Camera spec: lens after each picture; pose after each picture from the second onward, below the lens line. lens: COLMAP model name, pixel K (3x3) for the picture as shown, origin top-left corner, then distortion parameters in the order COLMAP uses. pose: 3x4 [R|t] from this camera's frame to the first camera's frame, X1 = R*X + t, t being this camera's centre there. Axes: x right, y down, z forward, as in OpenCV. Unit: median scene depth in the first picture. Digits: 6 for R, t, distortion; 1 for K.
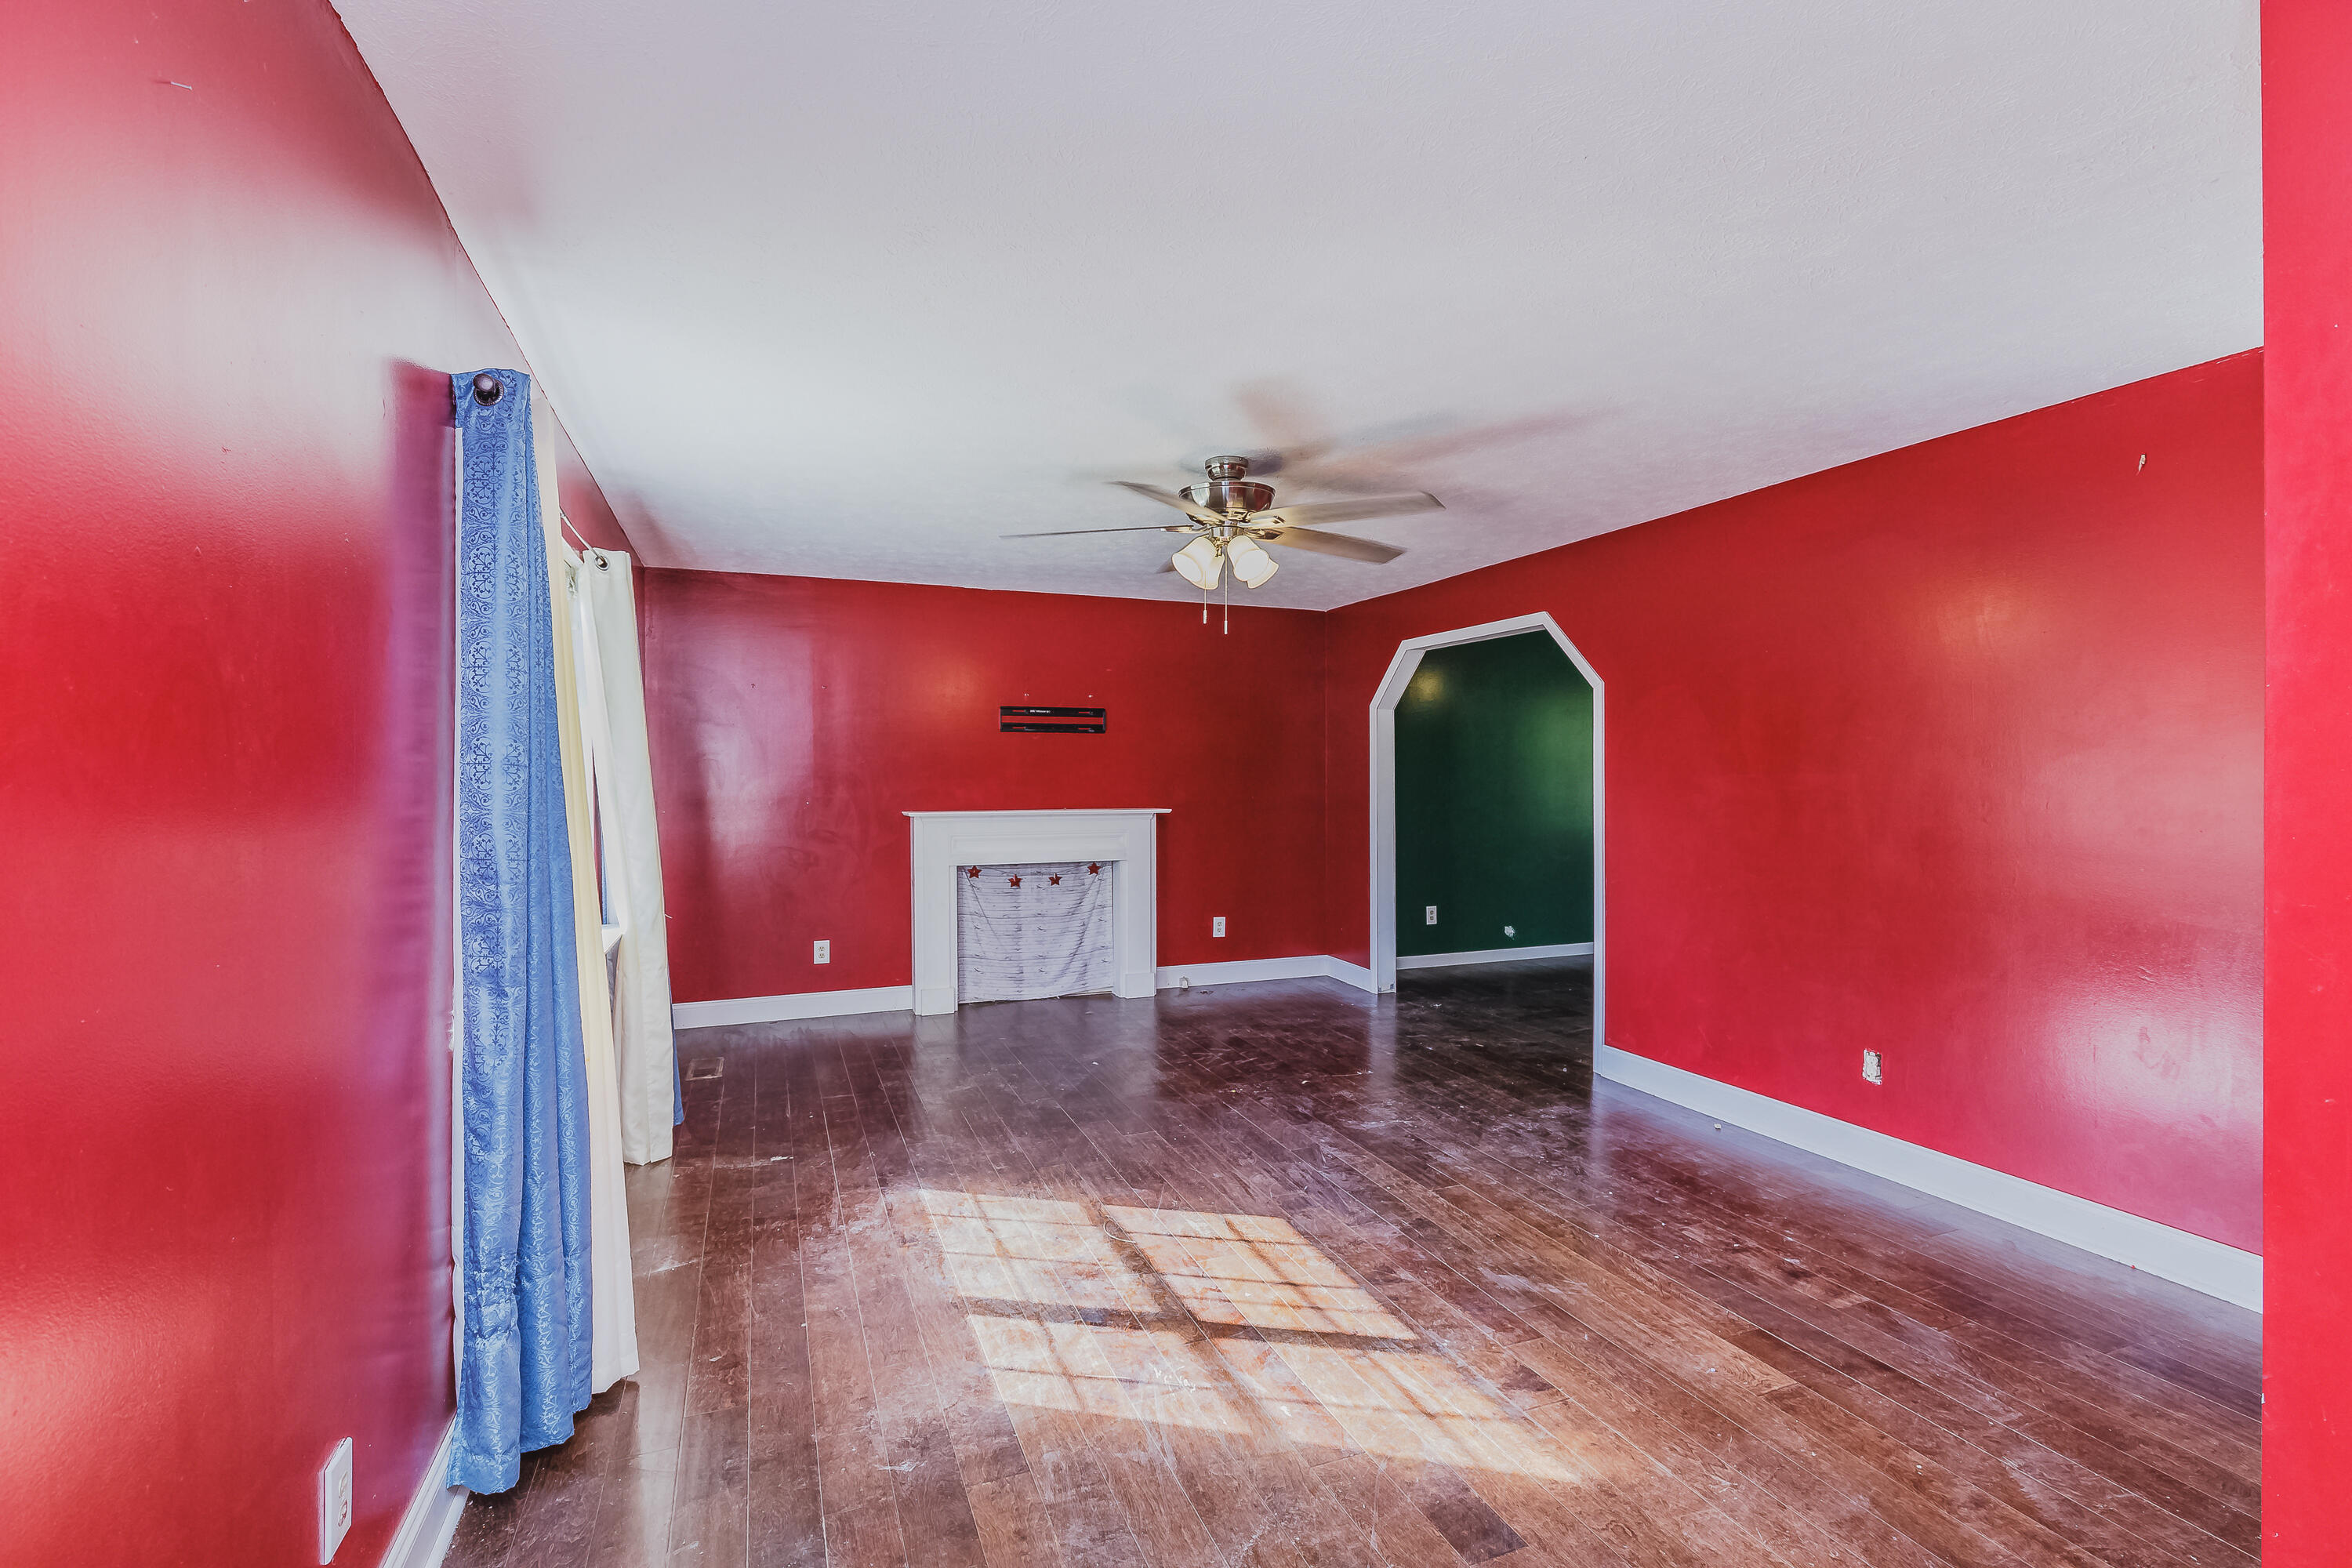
lens RADIAL K [[1081.1, 0, 1185.8], [0, 1081.1, 796.7], [0, 0, 1]] dist [0.002573, -0.001220]
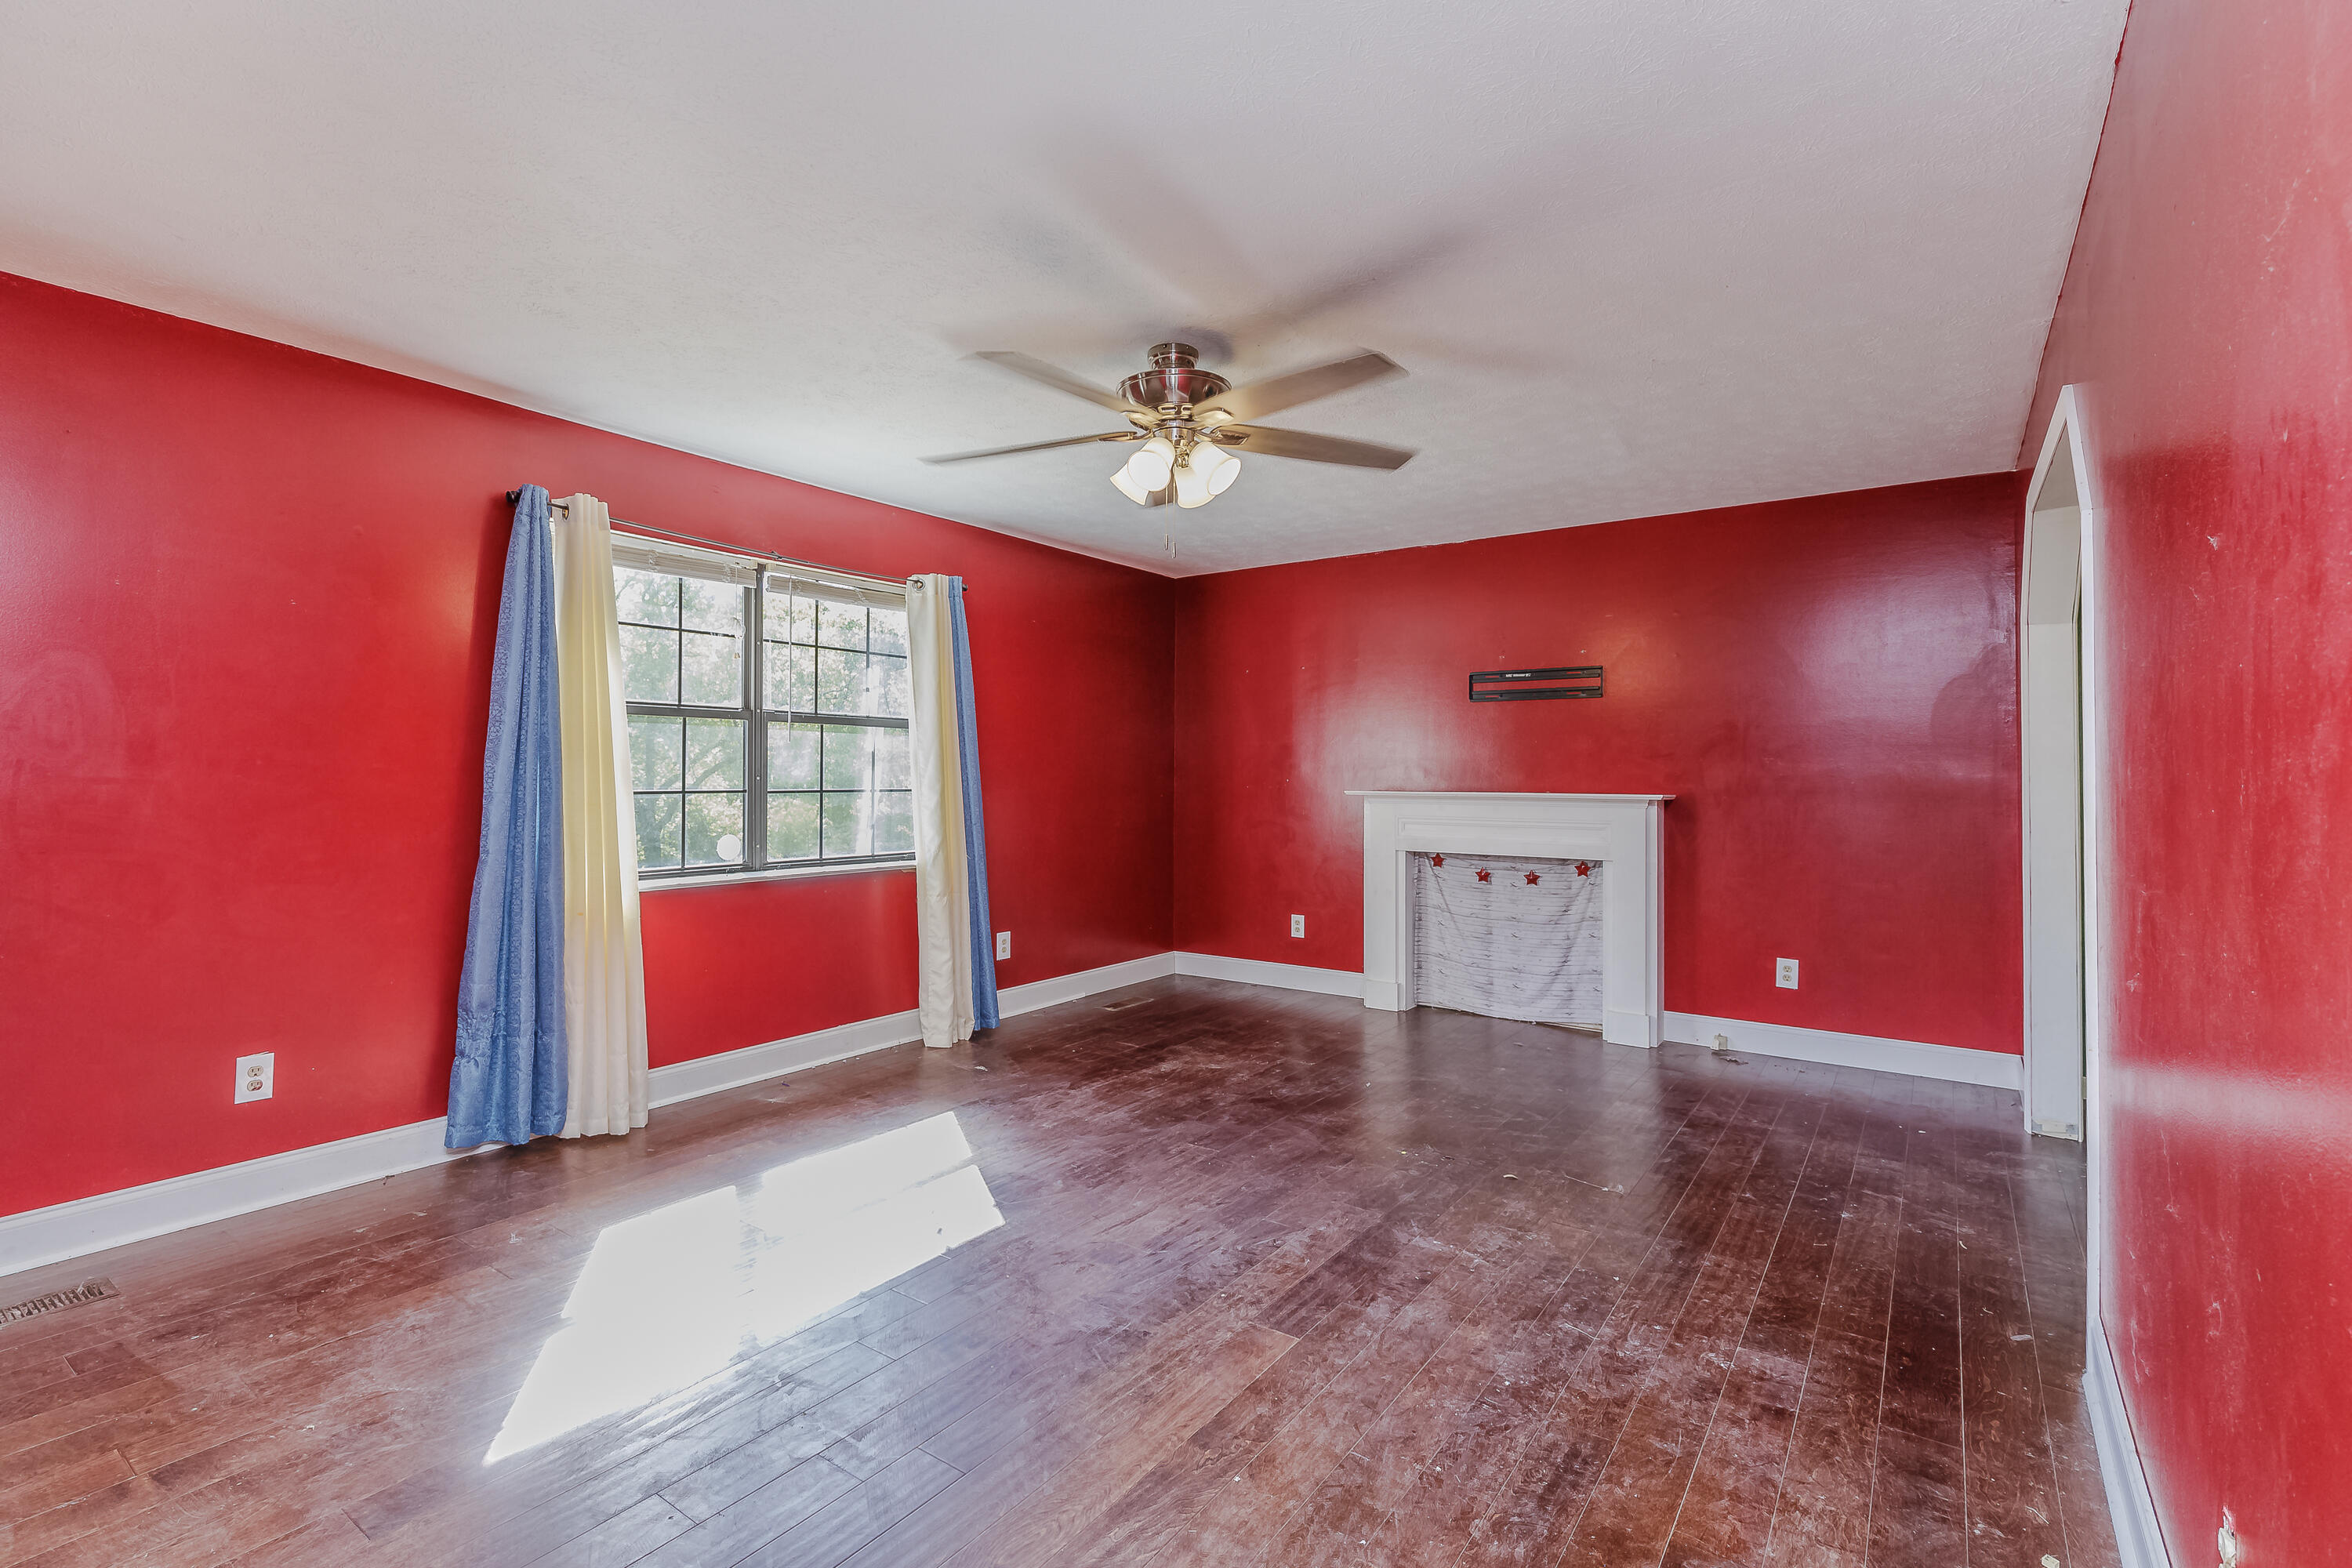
lens RADIAL K [[1081.1, 0, 1155.2], [0, 1081.1, 774.9], [0, 0, 1]] dist [0.002573, -0.001220]
pose [[0.525784, 0.004988, -0.850604, 0.689337], [-0.026777, 0.999584, -0.010691, 0.023021], [0.850197, 0.028397, 0.525699, 0.513737]]
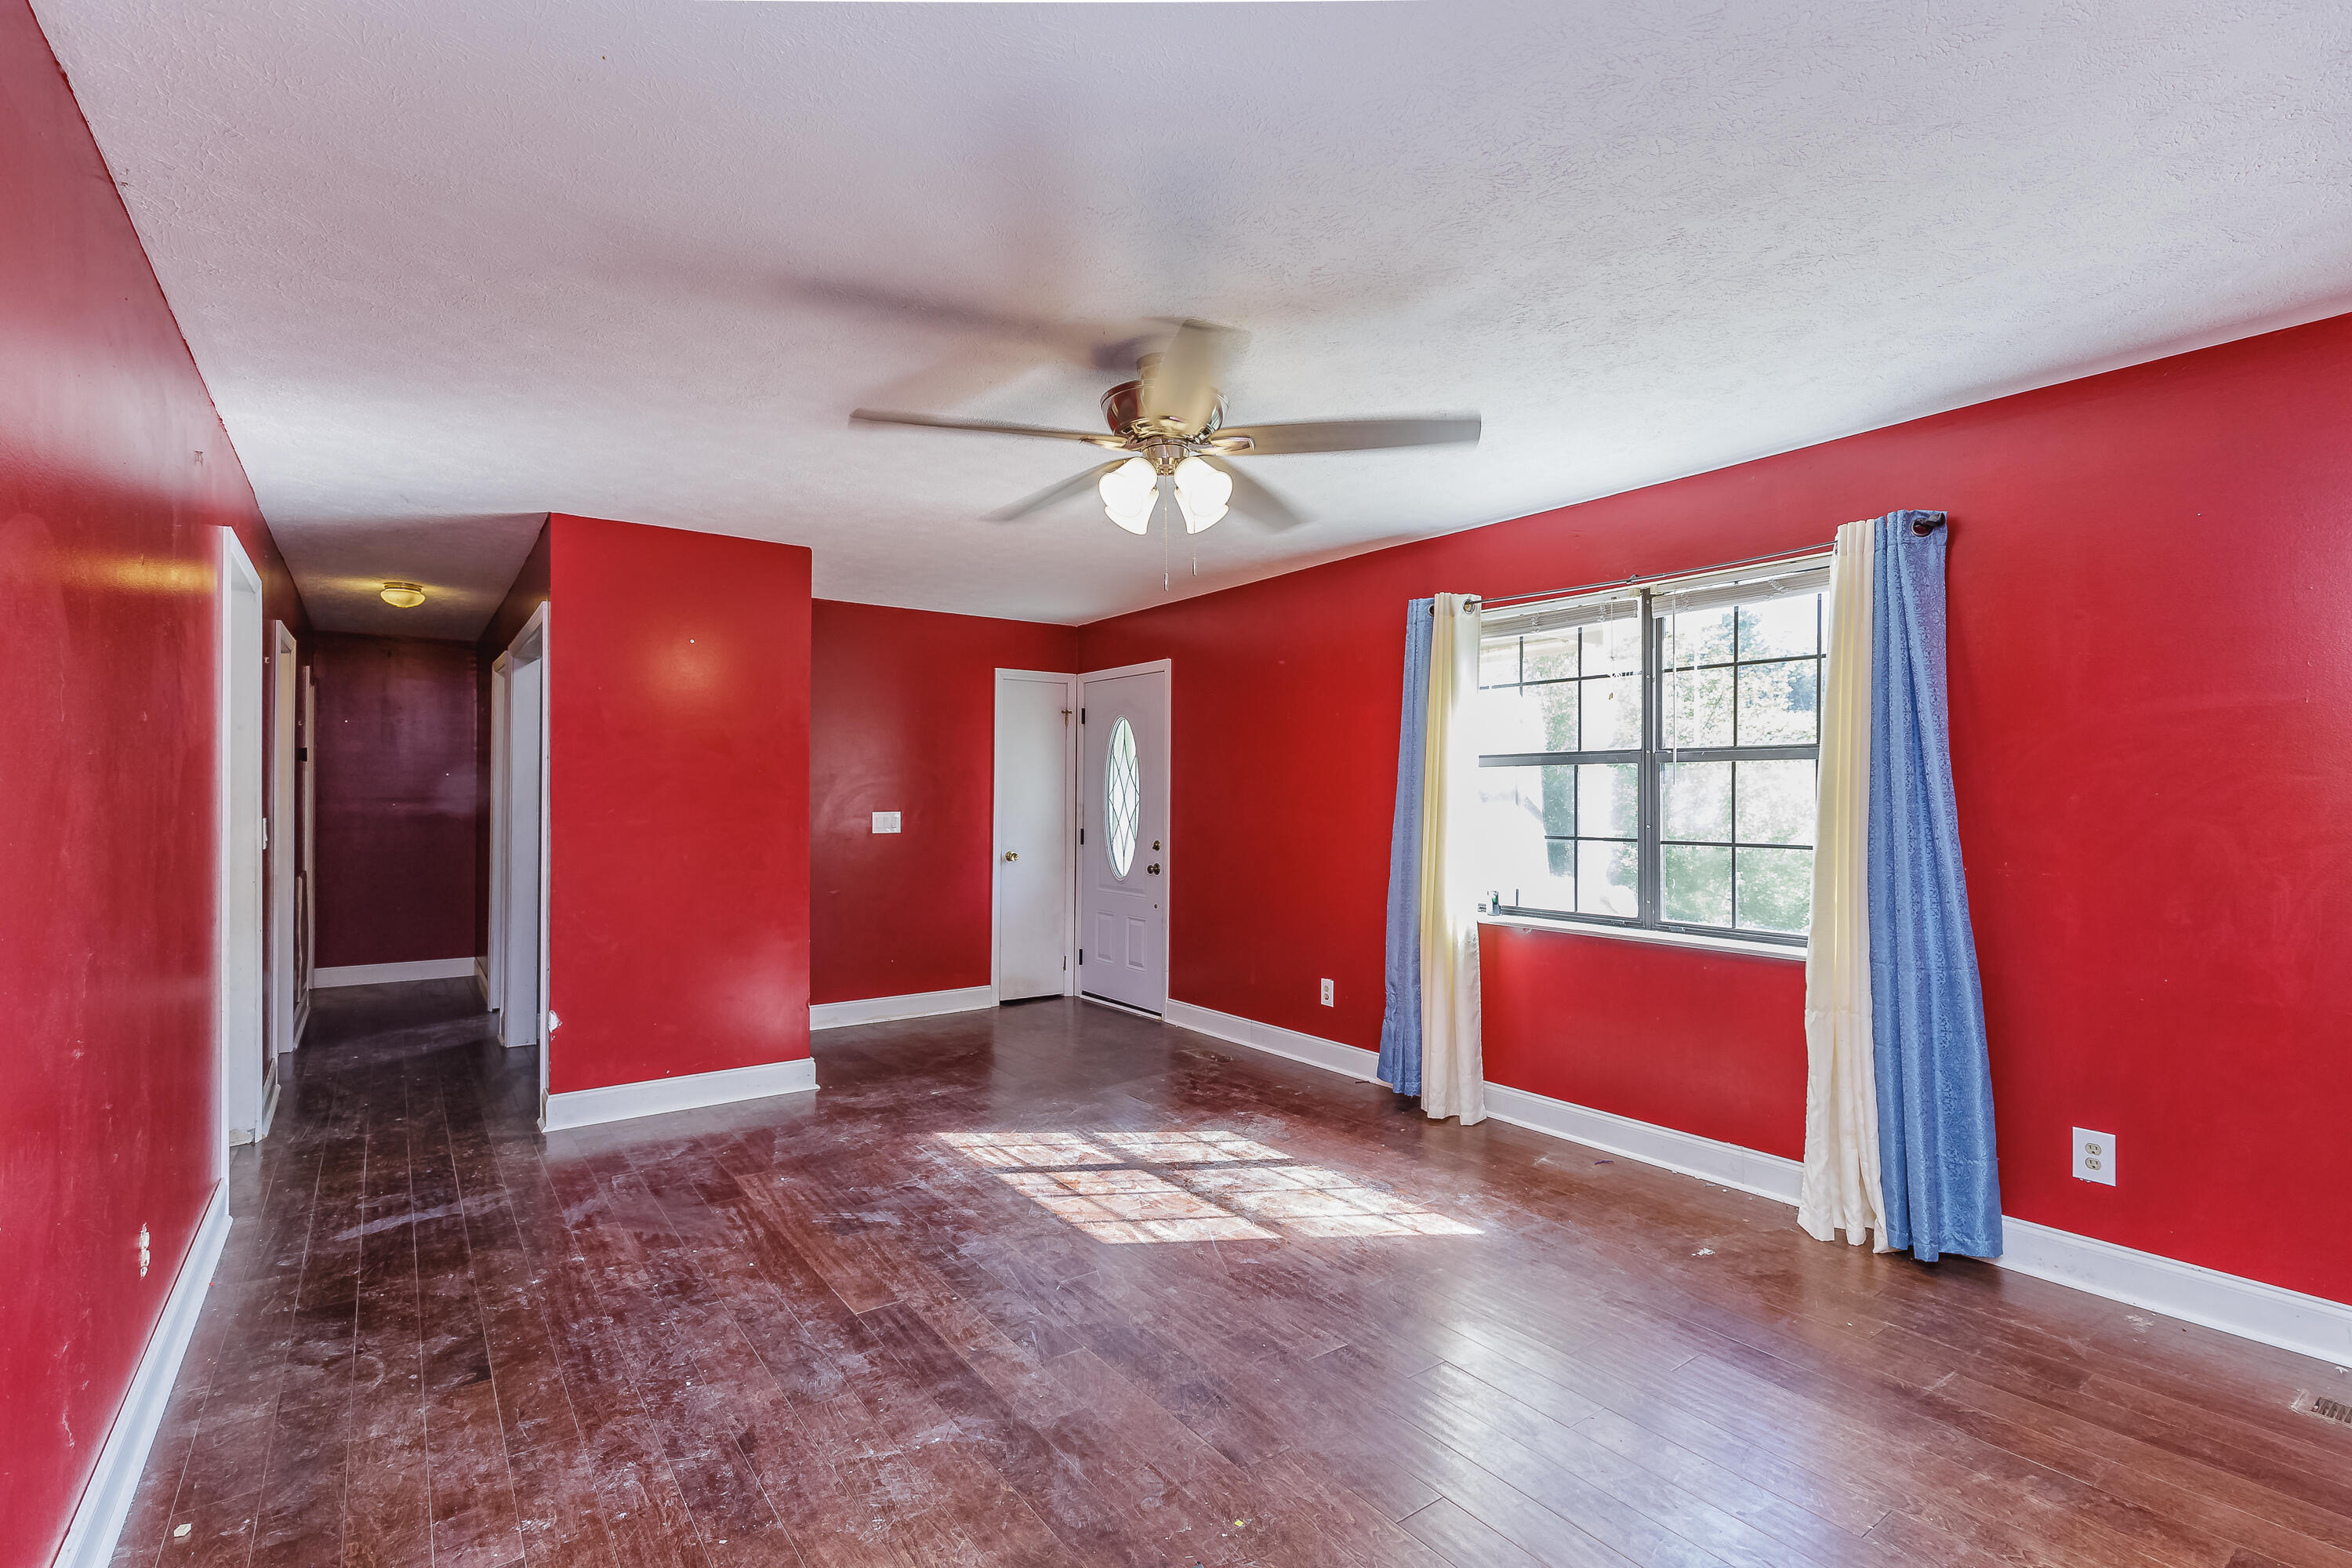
lens RADIAL K [[1091.8, 0, 1182.9], [0, 1091.8, 779.4], [0, 0, 1]] dist [-0.003745, -0.001711]
pose [[-0.970861, -0.000133, -0.239642, 0.193706], [-0.002781, 0.999939, 0.010712, -0.027061], [0.239626, 0.011066, -0.970802, 1.623208]]
